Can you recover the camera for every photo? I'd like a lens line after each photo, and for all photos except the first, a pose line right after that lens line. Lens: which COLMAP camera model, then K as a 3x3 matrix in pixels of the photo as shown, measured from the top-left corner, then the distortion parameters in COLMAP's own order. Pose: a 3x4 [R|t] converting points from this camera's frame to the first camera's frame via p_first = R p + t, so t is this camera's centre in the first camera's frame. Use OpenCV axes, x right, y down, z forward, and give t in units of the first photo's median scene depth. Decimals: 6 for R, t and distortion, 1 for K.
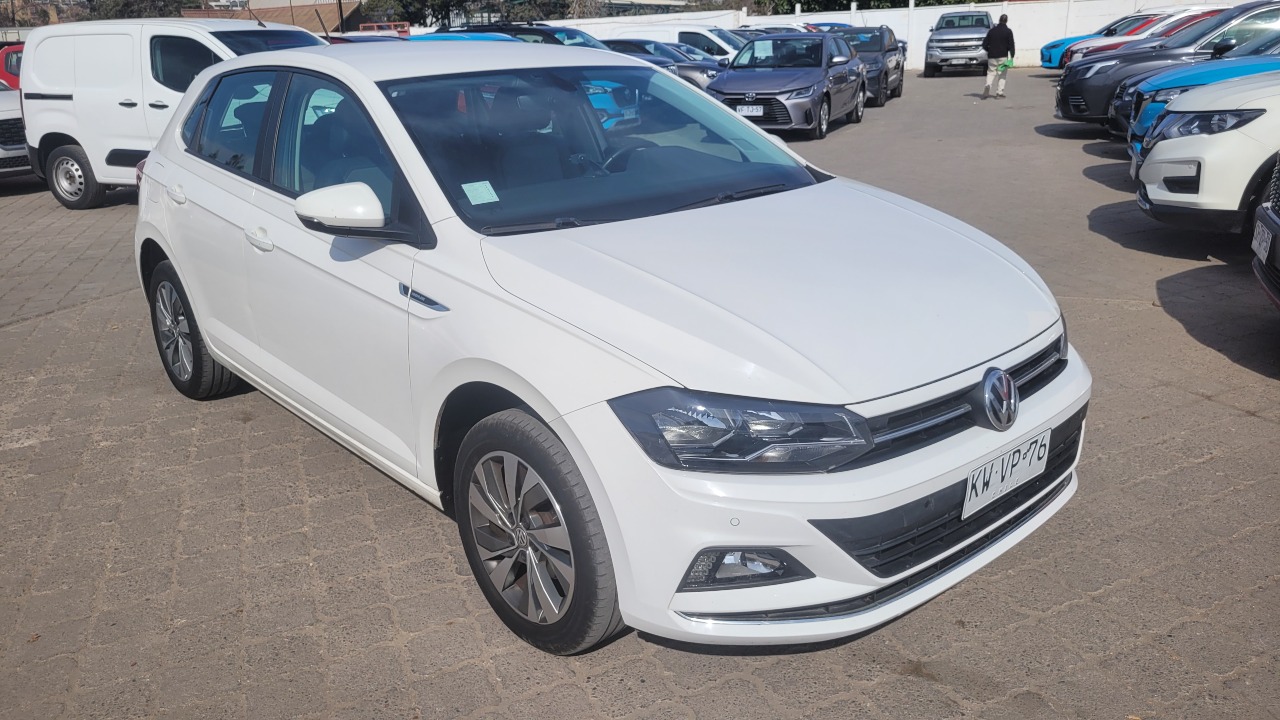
lens RADIAL K [[980.1, 0, 642.9], [0, 980.1, 363.1], [0, 0, 1]] dist [0.034120, -0.025947]
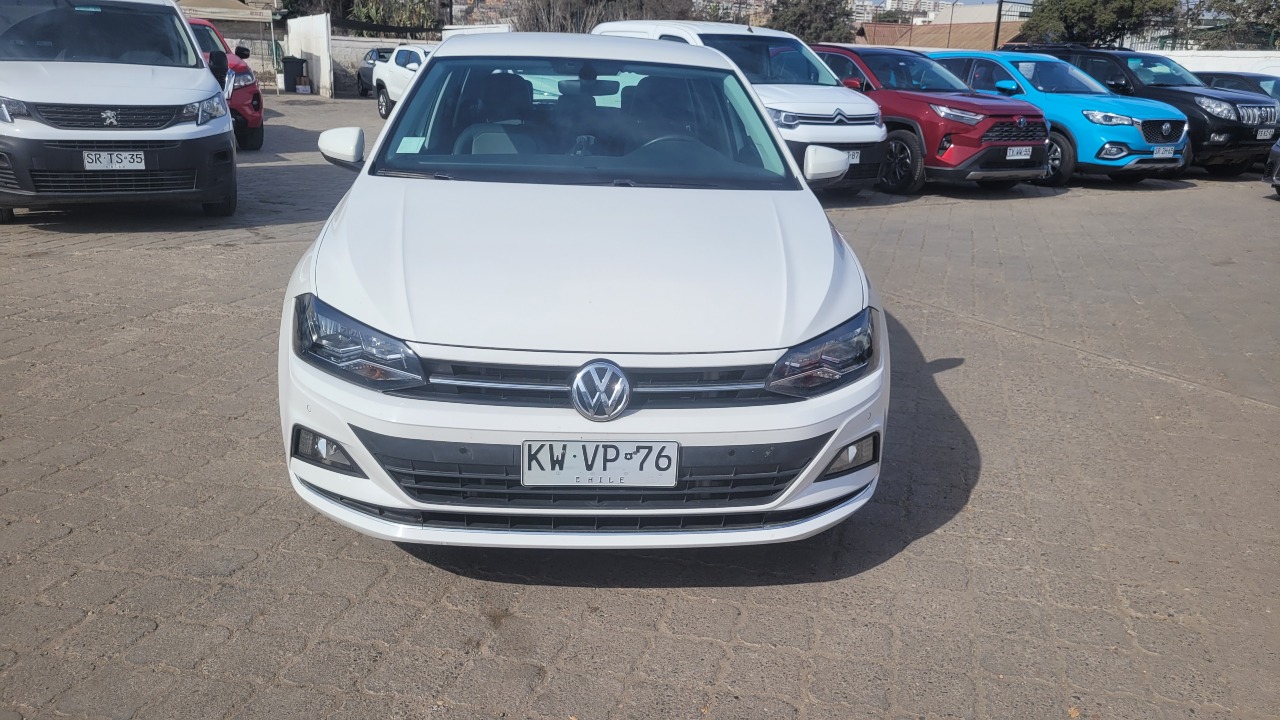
lens RADIAL K [[980.1, 0, 645.5], [0, 980.1, 357.7], [0, 0, 1]] dist [0.034120, -0.025947]
pose [[0.791559, 0.238030, -0.562829, 0.259714], [-0.250055, 0.966547, 0.057092, -0.017767], [0.557590, 0.095547, 0.824599, 0.049172]]
